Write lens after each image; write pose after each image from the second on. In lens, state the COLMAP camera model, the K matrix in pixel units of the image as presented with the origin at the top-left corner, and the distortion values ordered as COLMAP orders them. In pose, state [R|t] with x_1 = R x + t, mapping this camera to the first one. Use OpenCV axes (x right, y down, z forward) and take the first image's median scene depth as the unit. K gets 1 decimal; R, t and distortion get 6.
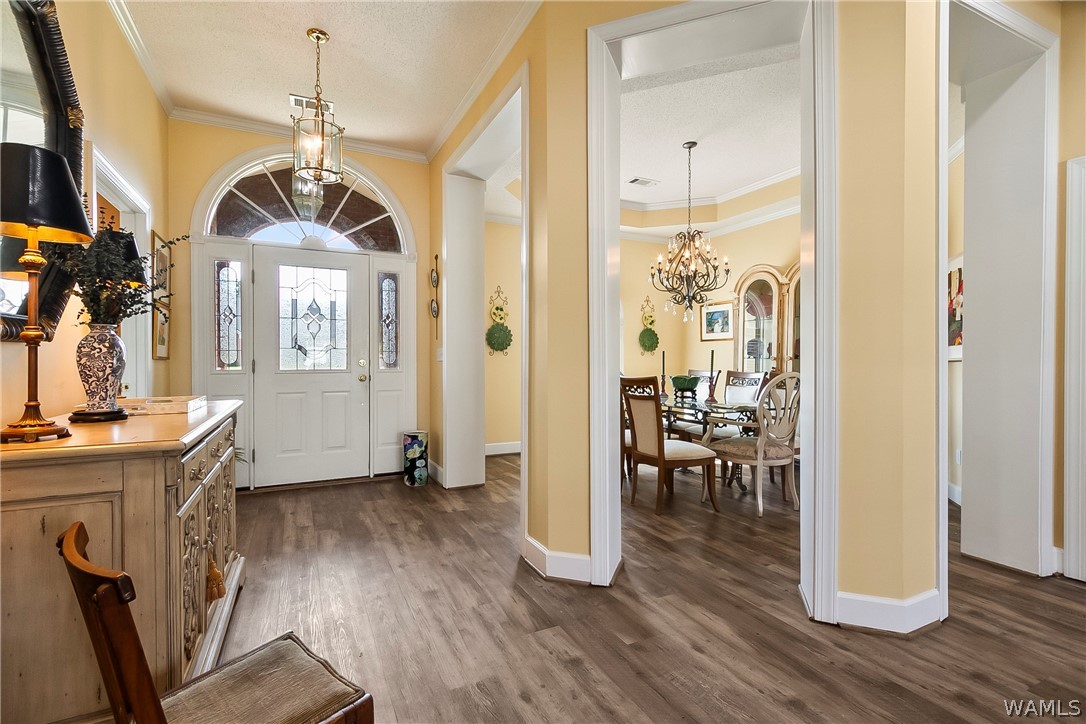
lens RADIAL K [[496.2, 0, 542.5], [0, 496.2, 361.1], [0, 0, 1]] dist [0.002492, 0.000035]
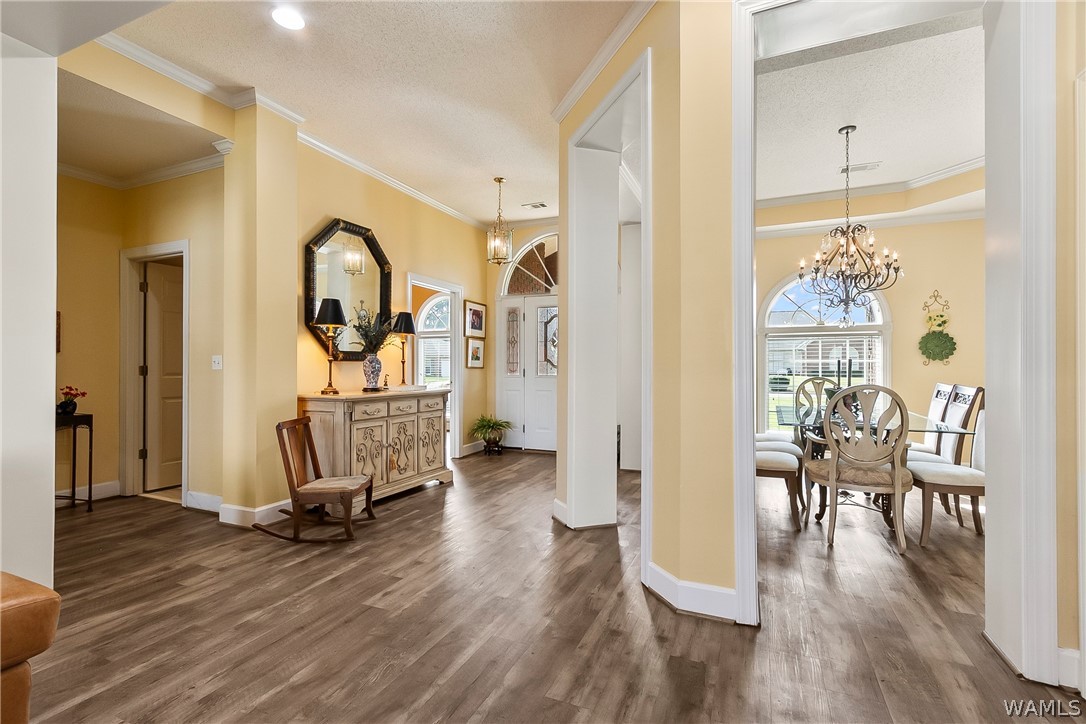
lens RADIAL K [[497.3, 0, 539.2], [0, 497.3, 362.3], [0, 0, 1]] dist [0.015970, -0.007353]
pose [[0.646433, -0.007399, -0.762935, 0.701212], [-0.007258, 0.999848, -0.015846, 0.001483], [0.762936, 0.015780, 0.646281, 0.003391]]
